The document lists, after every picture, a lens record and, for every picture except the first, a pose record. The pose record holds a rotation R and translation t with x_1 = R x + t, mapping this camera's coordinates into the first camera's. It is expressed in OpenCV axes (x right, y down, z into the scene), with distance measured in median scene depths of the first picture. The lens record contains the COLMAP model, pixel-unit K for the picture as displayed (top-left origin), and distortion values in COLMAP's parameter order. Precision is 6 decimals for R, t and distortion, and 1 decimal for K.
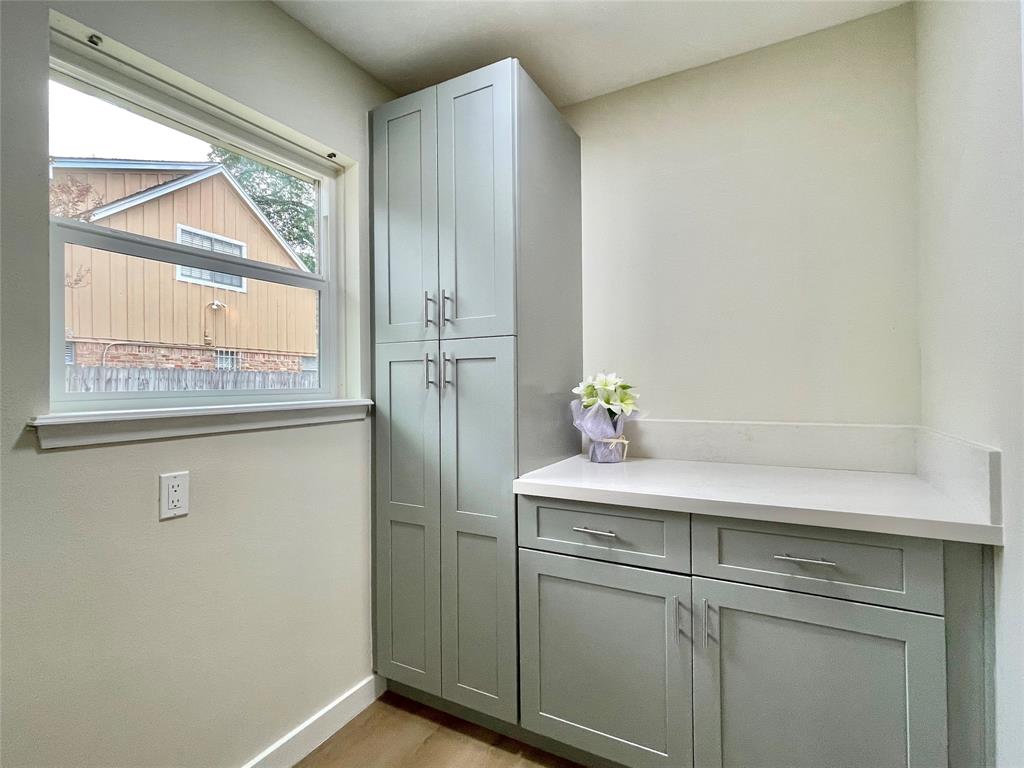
lens RADIAL K [[493.6, 0, 508.4], [0, 493.6, 379.9], [0, 0, 1]] dist [-0.005658, 0.002871]
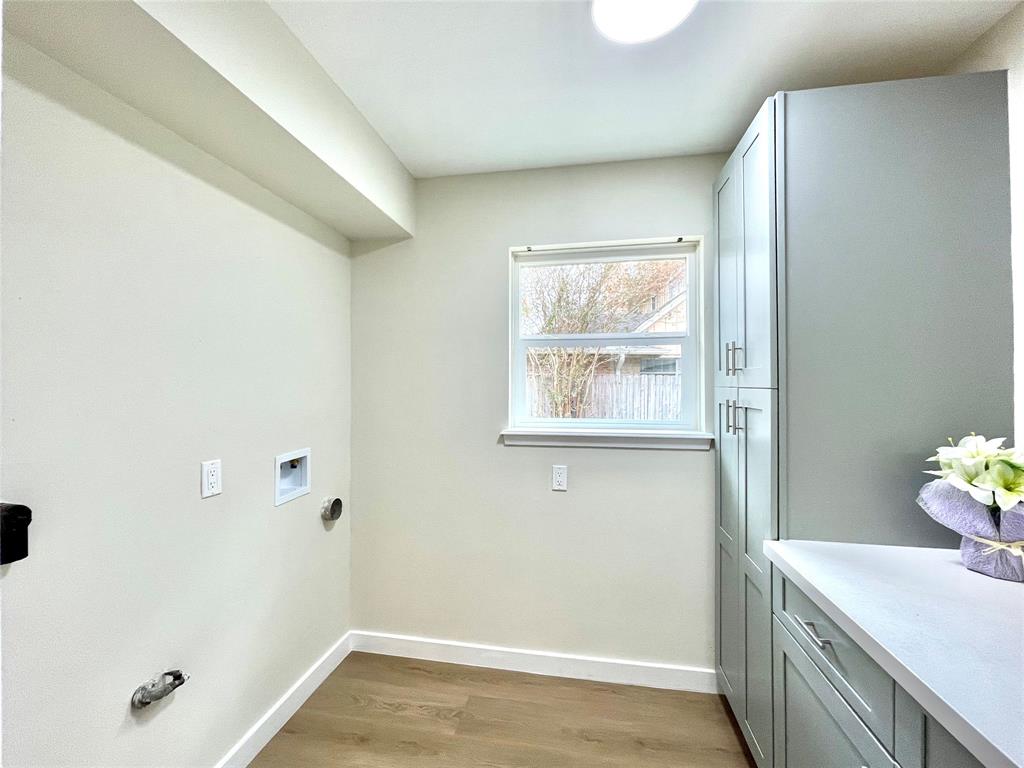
lens RADIAL K [[414.6, 0, 510.4], [0, 414.6, 383.9], [0, 0, 1]] dist [-0.001999, 0.000111]
pose [[0.342795, 0.004184, -0.939401, 0.519867], [-0.002030, 0.999991, 0.003713, -0.089362], [0.939408, 0.000634, 0.342801, 0.227958]]
